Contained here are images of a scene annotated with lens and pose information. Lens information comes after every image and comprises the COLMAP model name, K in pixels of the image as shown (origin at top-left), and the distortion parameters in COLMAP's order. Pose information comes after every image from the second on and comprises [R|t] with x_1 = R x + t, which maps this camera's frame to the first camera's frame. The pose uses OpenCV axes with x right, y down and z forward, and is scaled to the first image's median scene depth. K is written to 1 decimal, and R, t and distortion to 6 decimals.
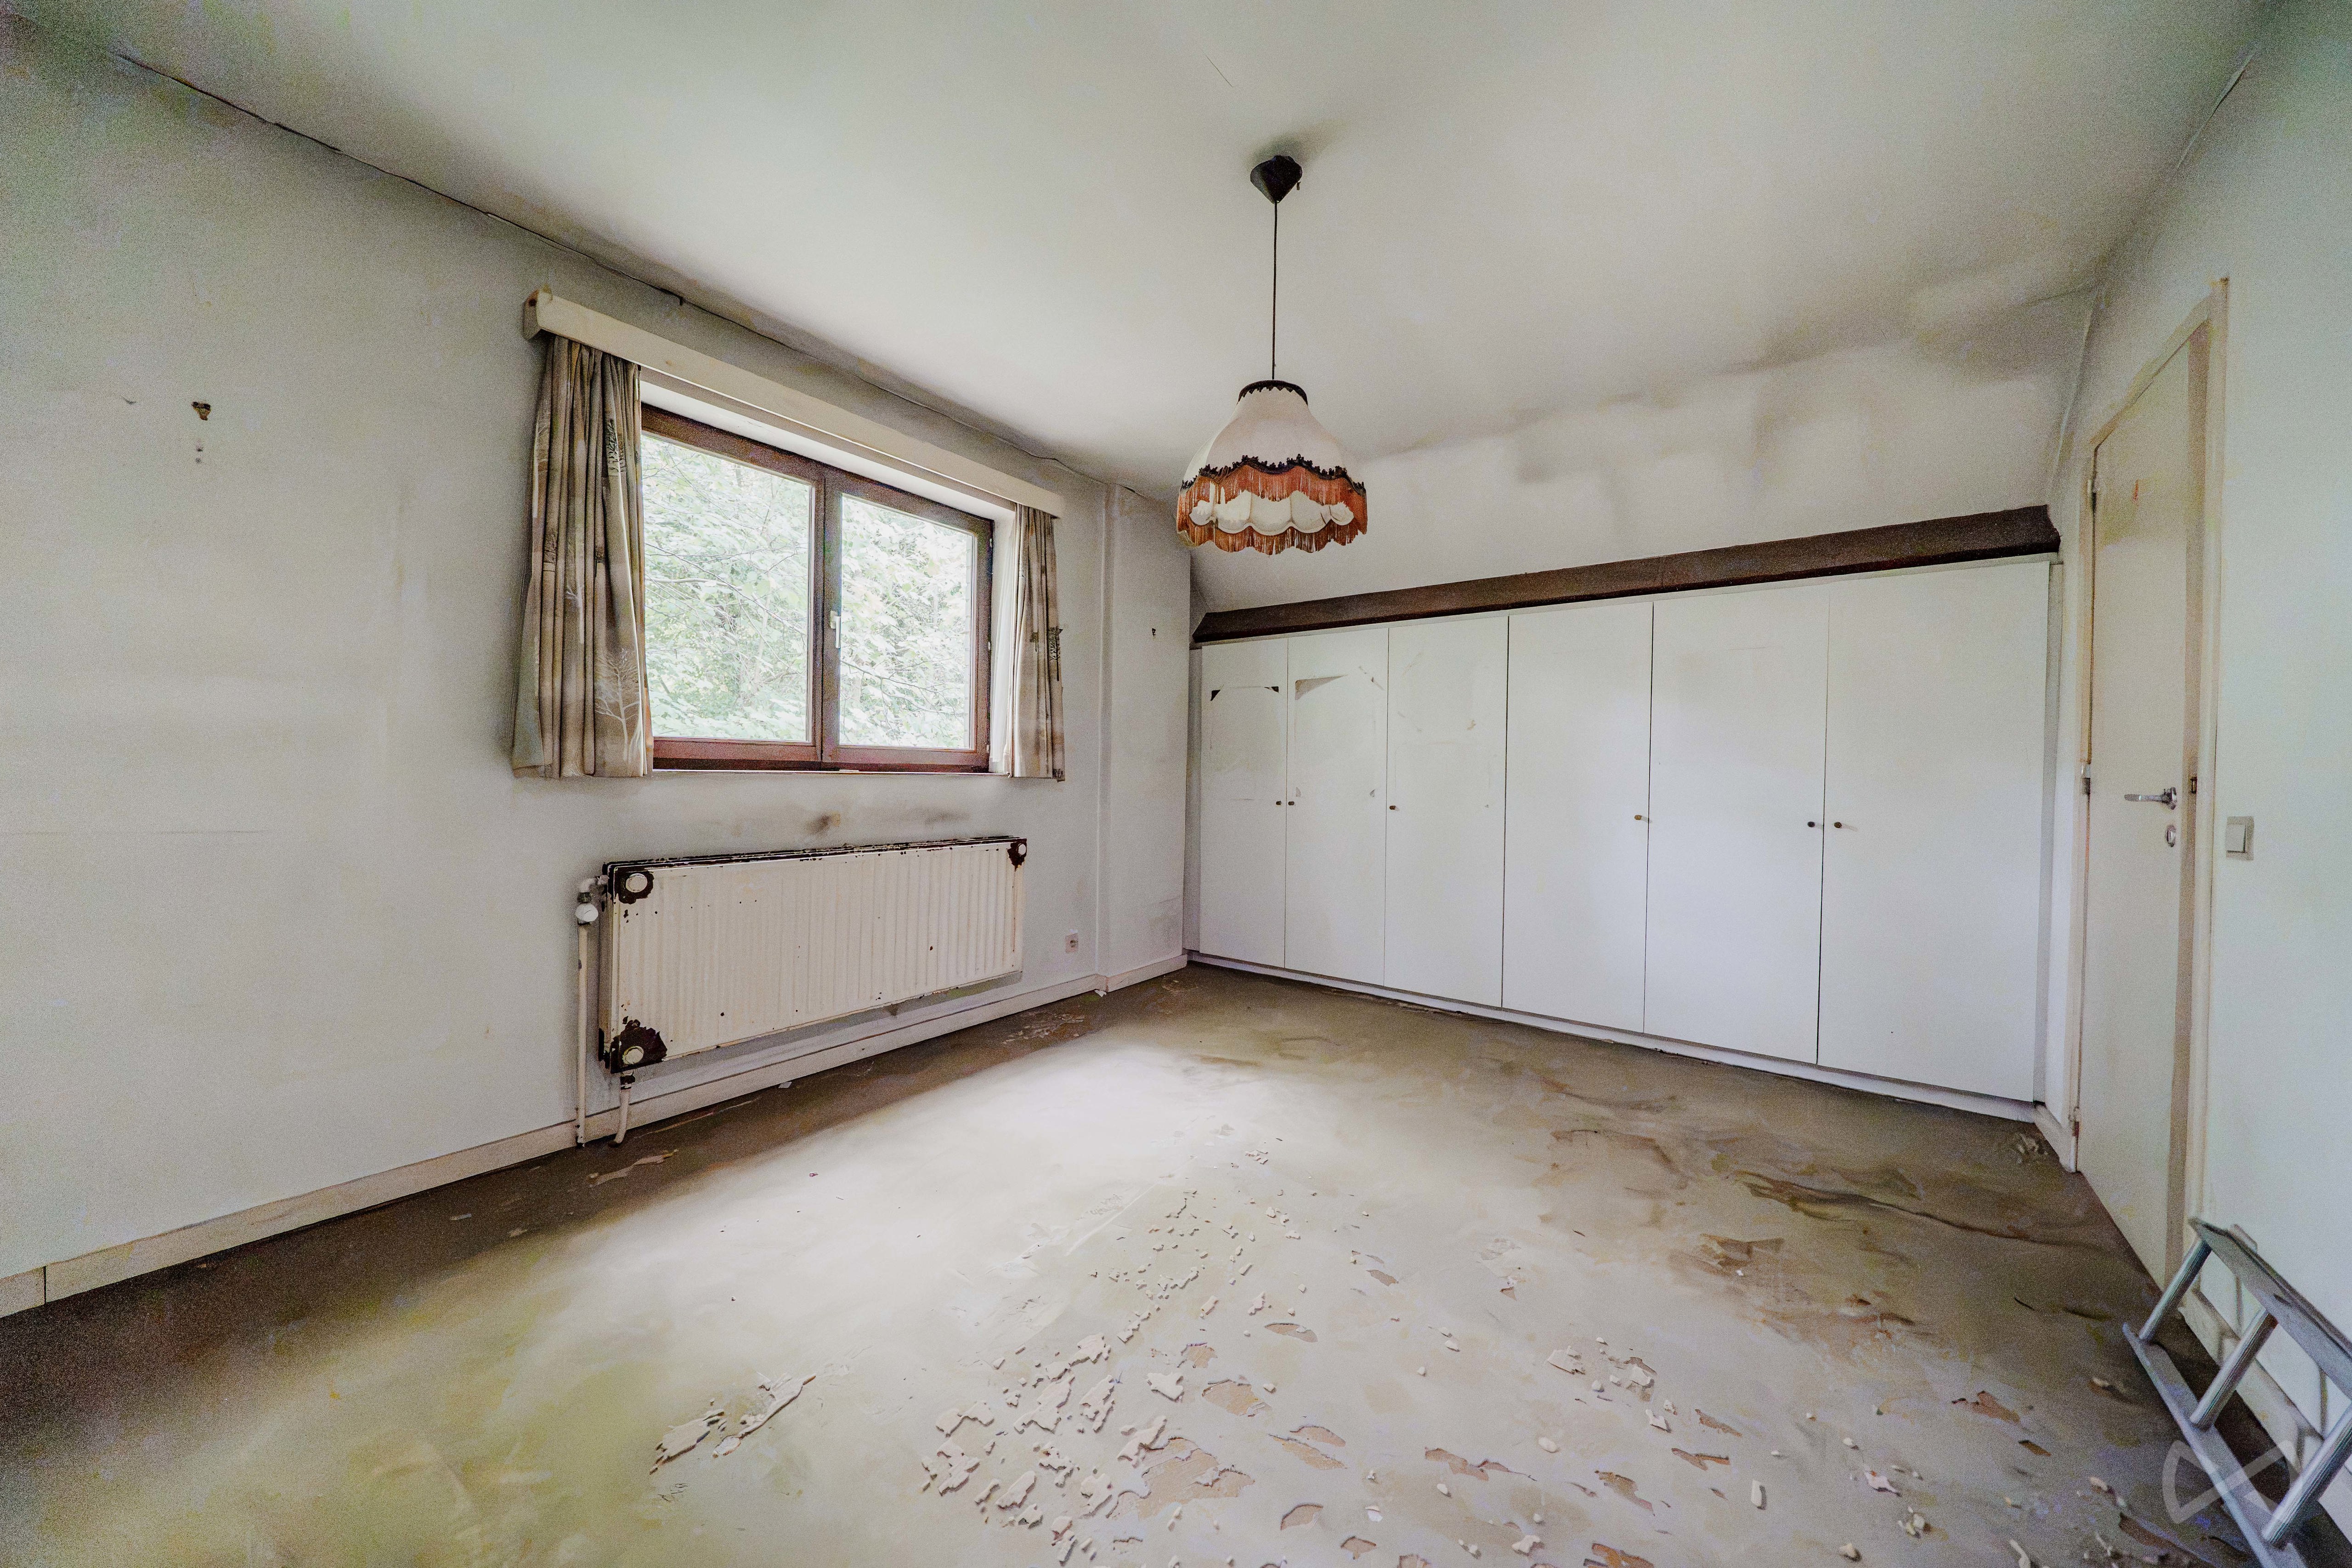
lens RADIAL K [[812.3, 0, 1176.0], [0, 812.3, 784.0], [0, 0, 1]] dist [-0.000712, -0.000107]
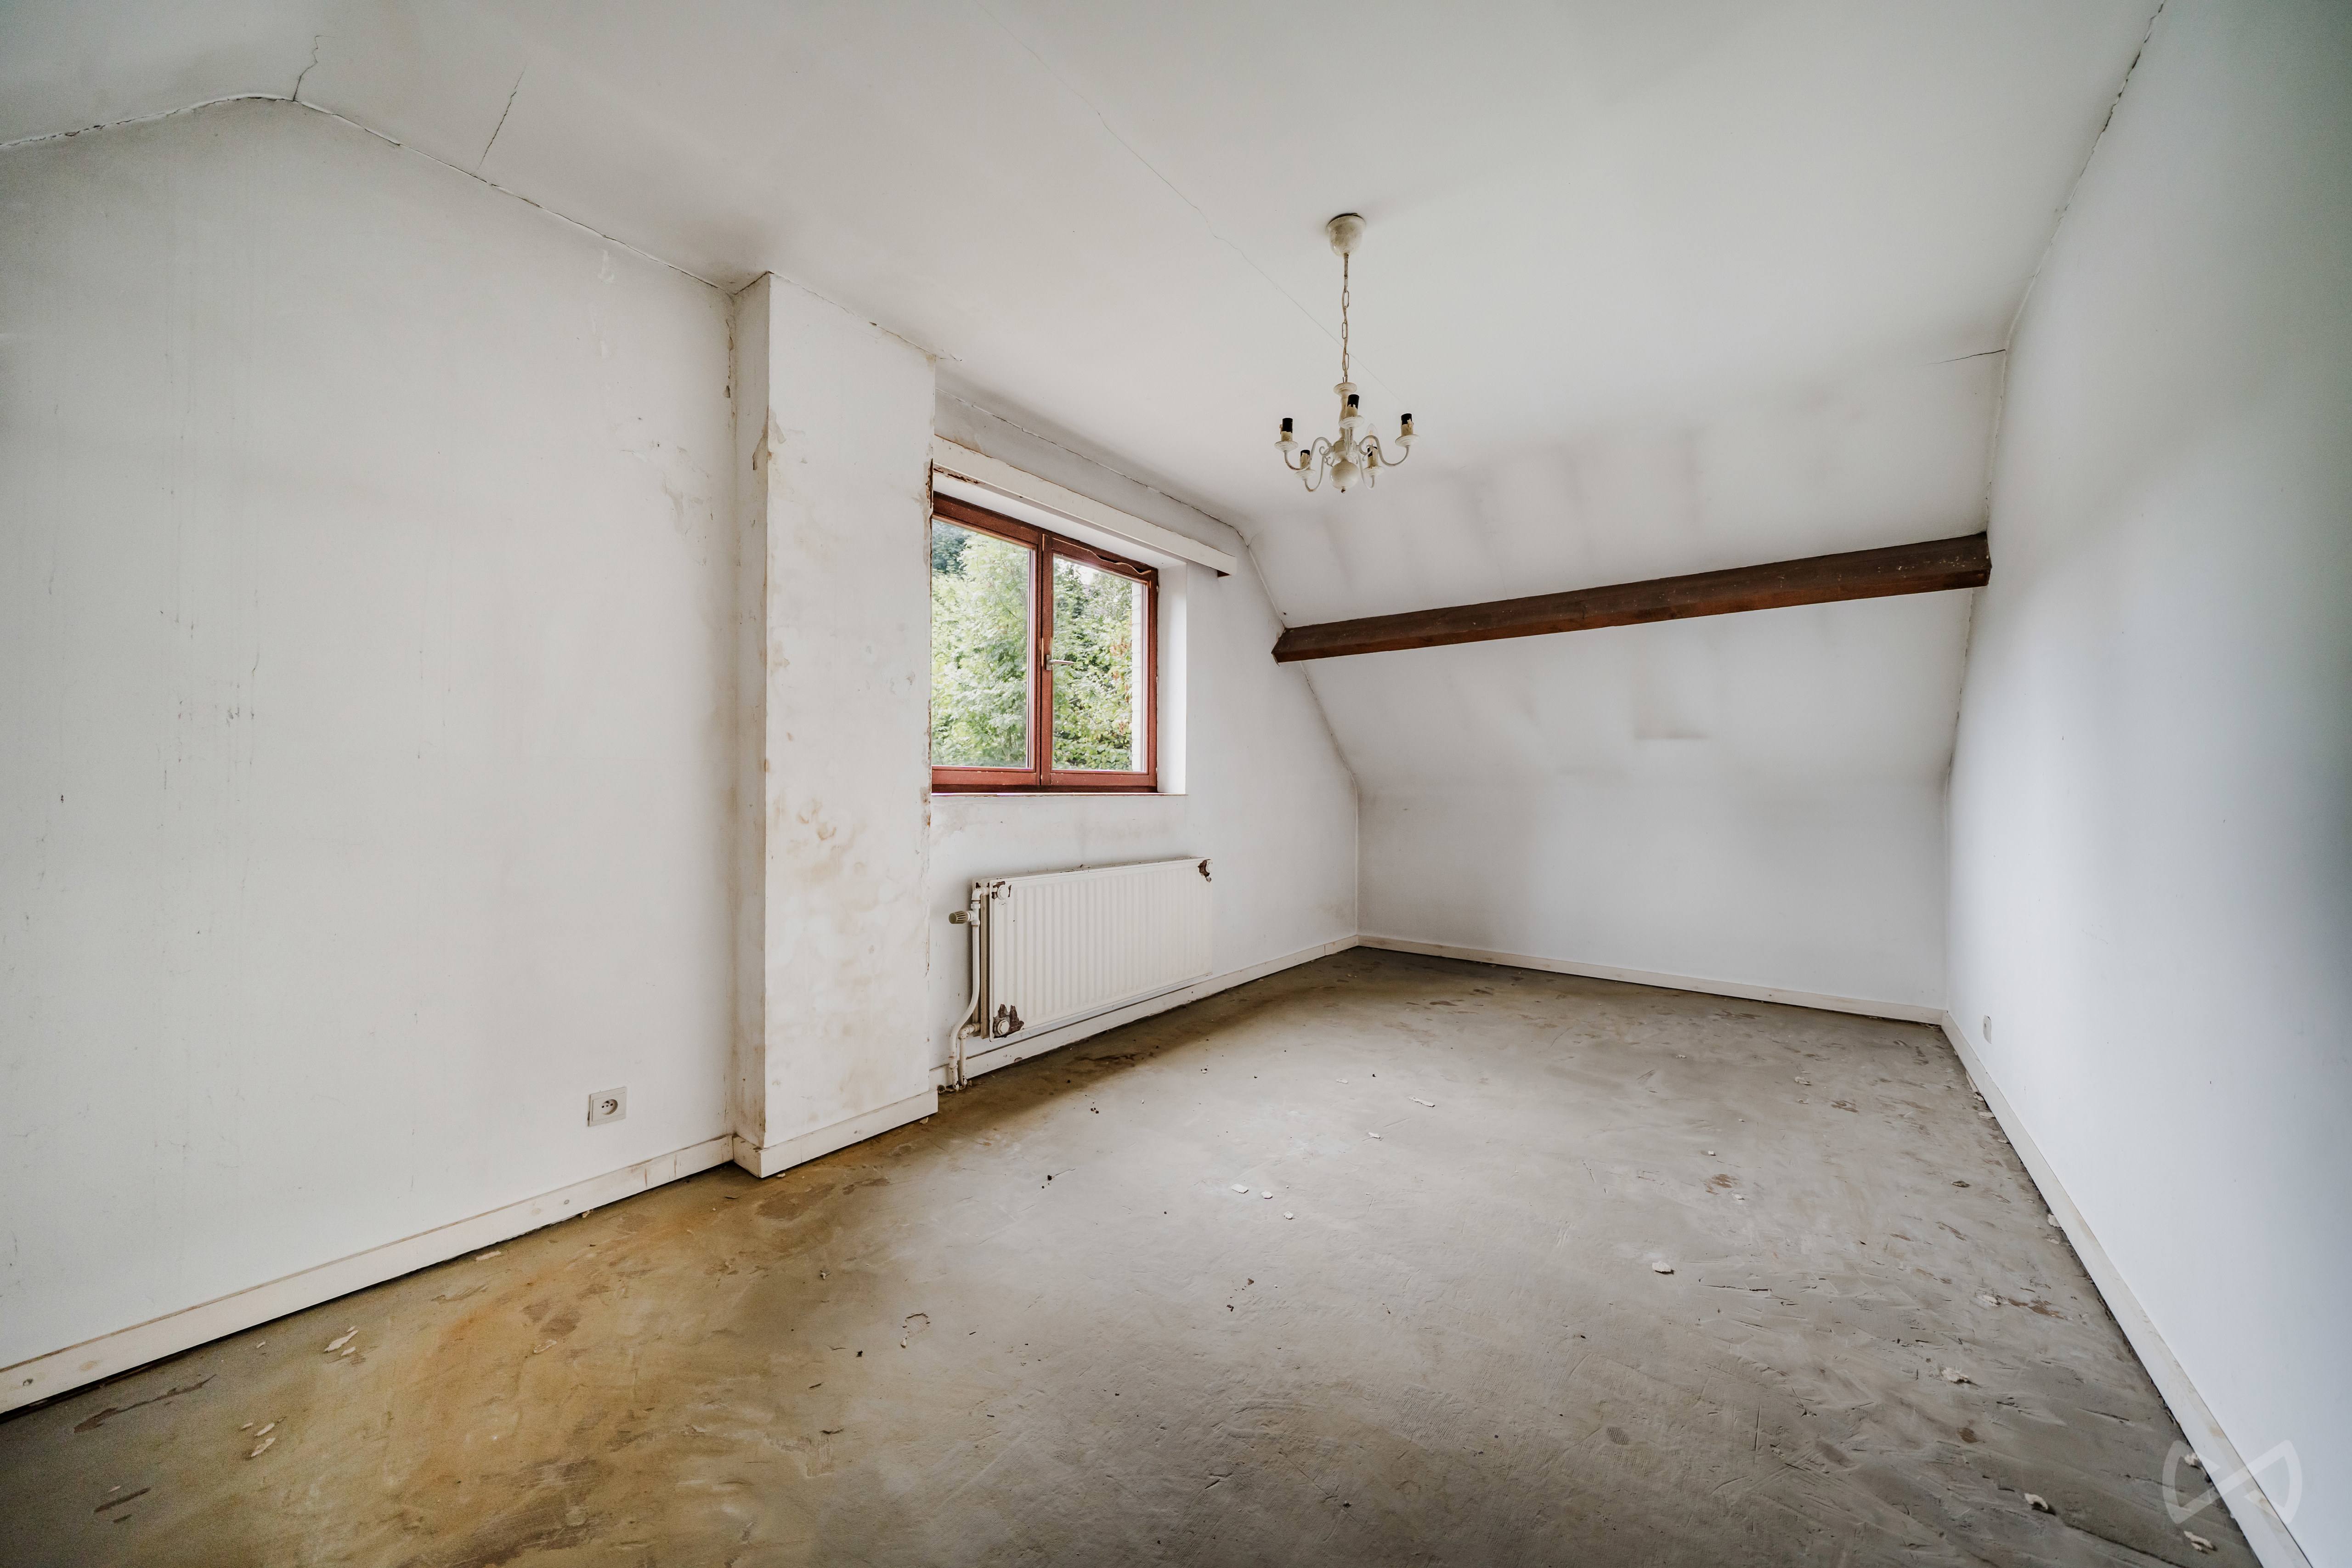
lens RADIAL K [[803.3, 0, 1181.9], [0, 803.3, 776.6], [0, 0, 1]] dist [0.000548, 0.000034]
pose [[0.999976, 0.006791, 0.001033, -0.228142], [-0.006782, 0.999940, -0.008642, -0.029037], [-0.001092, 0.008634, 0.999962, -0.158352]]
